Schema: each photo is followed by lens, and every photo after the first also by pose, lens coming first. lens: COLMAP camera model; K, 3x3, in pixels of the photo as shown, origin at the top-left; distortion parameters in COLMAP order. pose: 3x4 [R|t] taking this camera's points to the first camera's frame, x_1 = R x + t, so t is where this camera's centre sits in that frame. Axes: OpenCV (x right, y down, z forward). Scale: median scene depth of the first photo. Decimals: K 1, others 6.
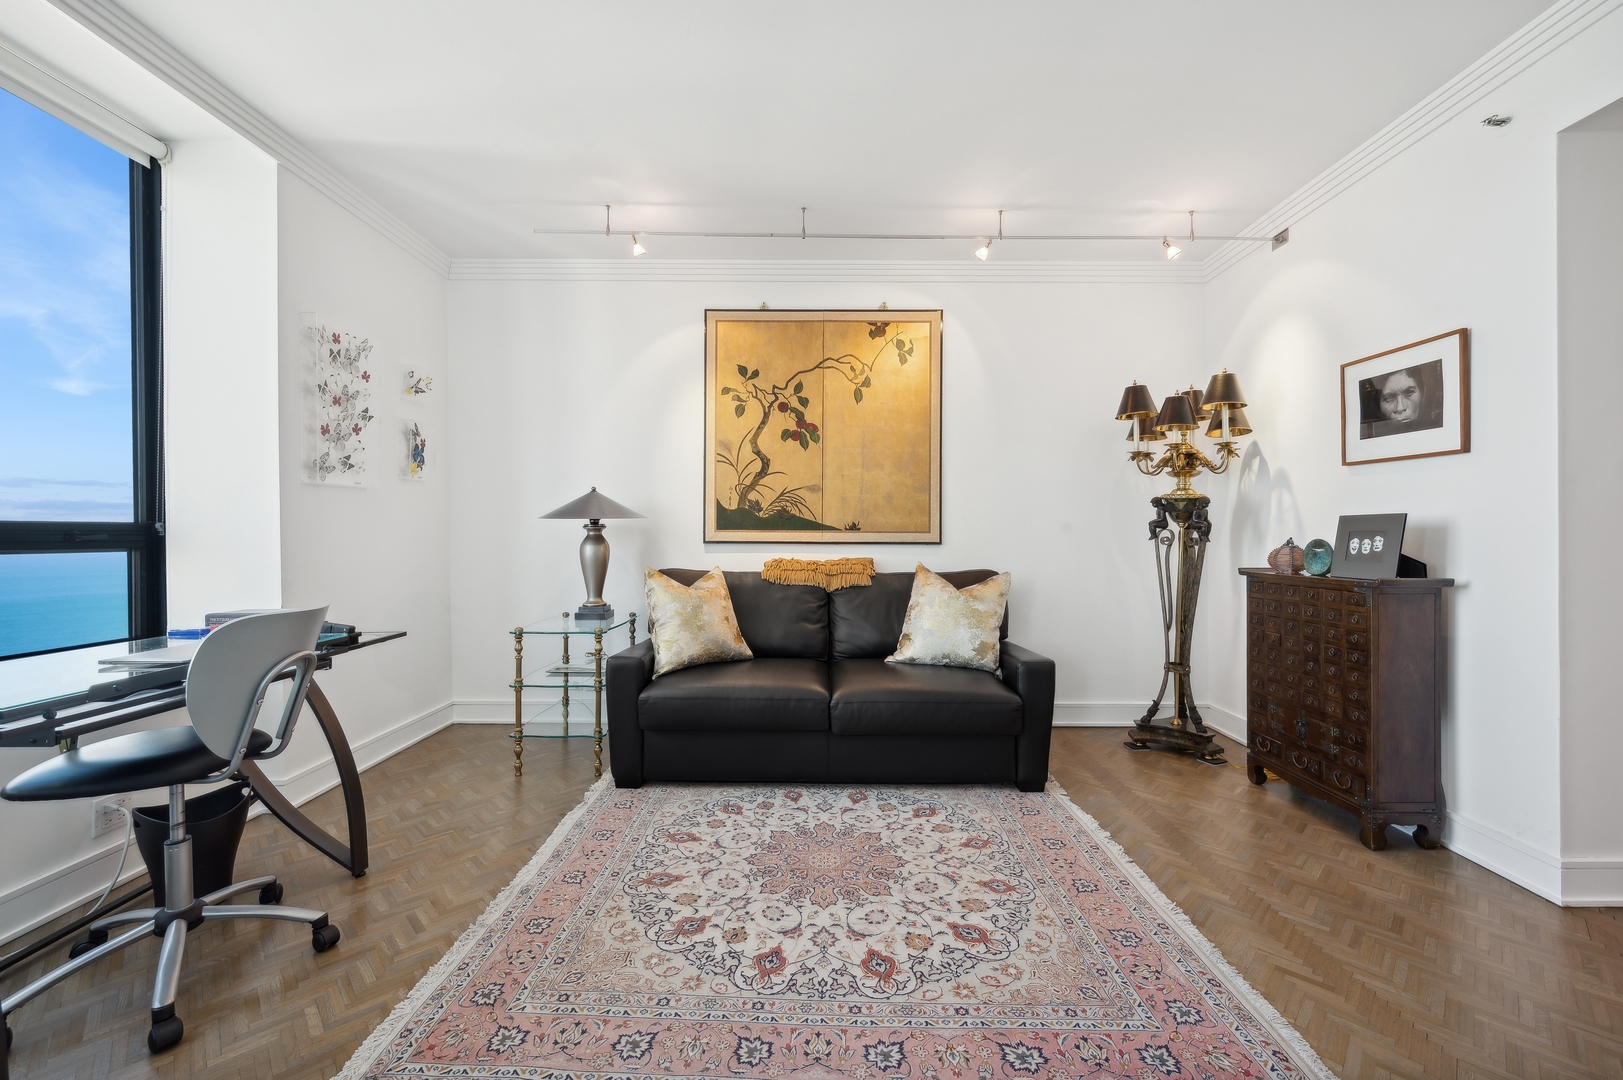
lens RADIAL K [[650.8, 0, 822.2], [0, 650.8, 536.4], [0, 0, 1]] dist [0.002068, 0.000215]
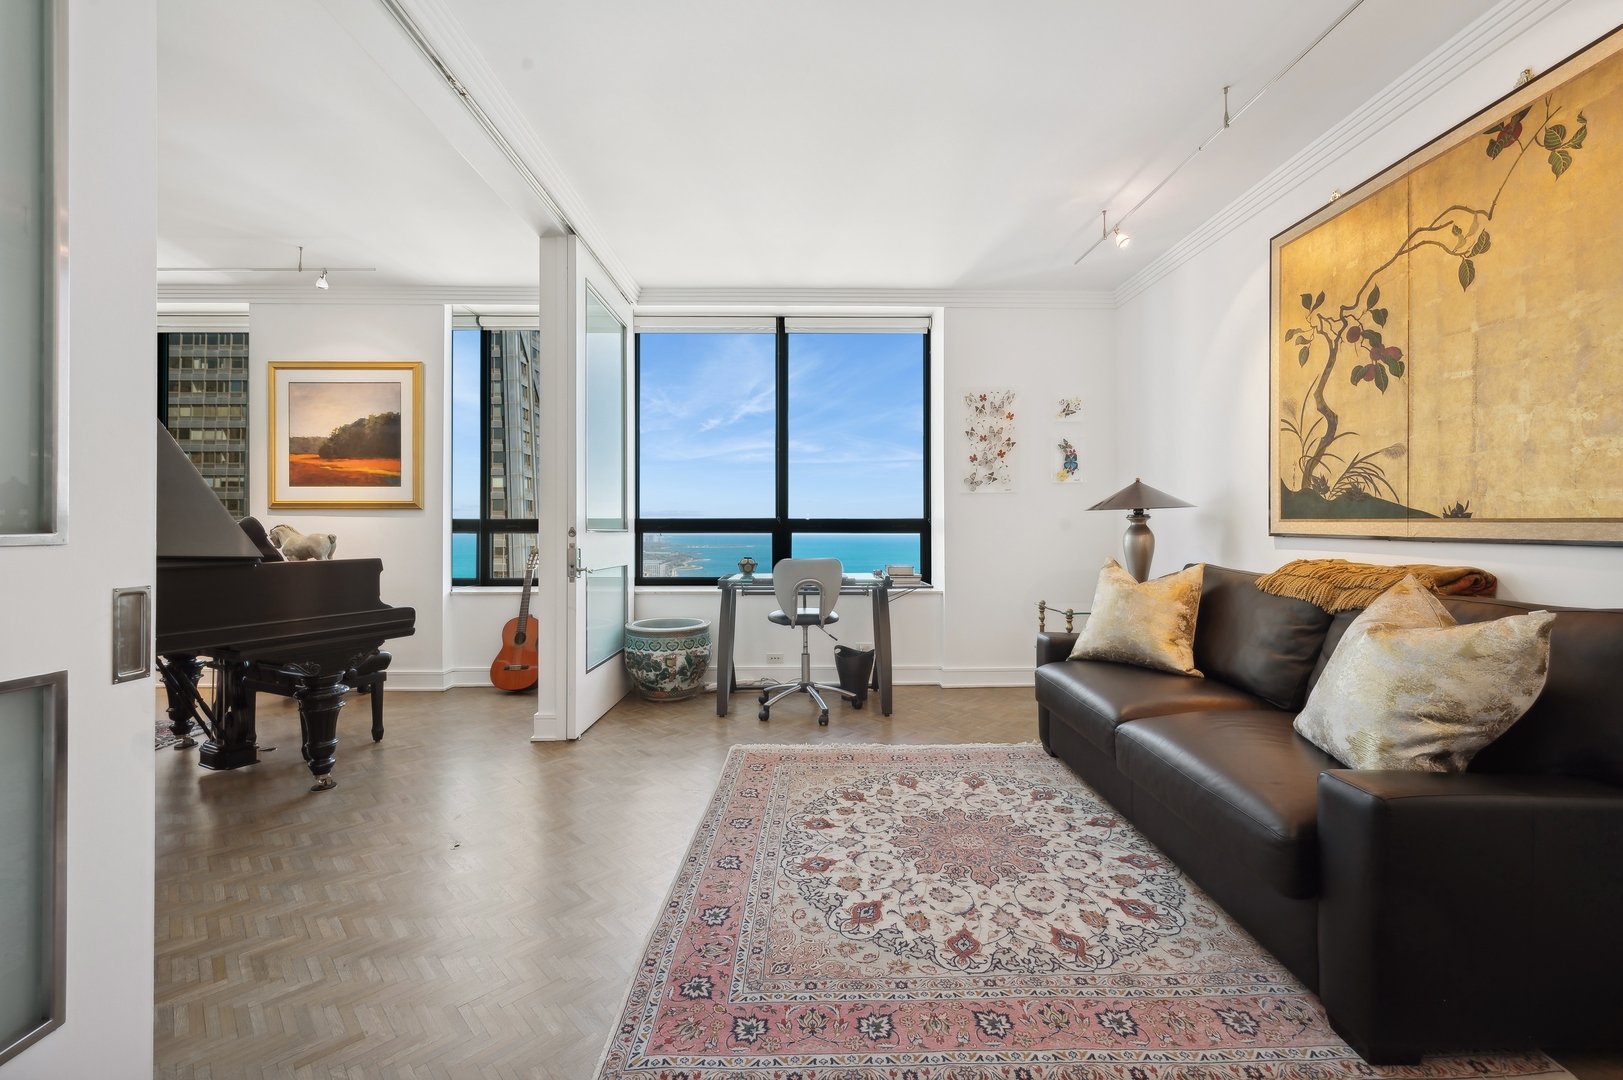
lens RADIAL K [[652.3, 0, 807.6], [0, 652.3, 530.1], [0, 0, 1]] dist [-0.000597, 0.000043]
pose [[0.005236, 0.008293, -0.999952, 0.664916], [-0.004072, 0.999958, 0.008271, -0.001142], [0.999978, 0.004029, 0.005269, 0.478191]]
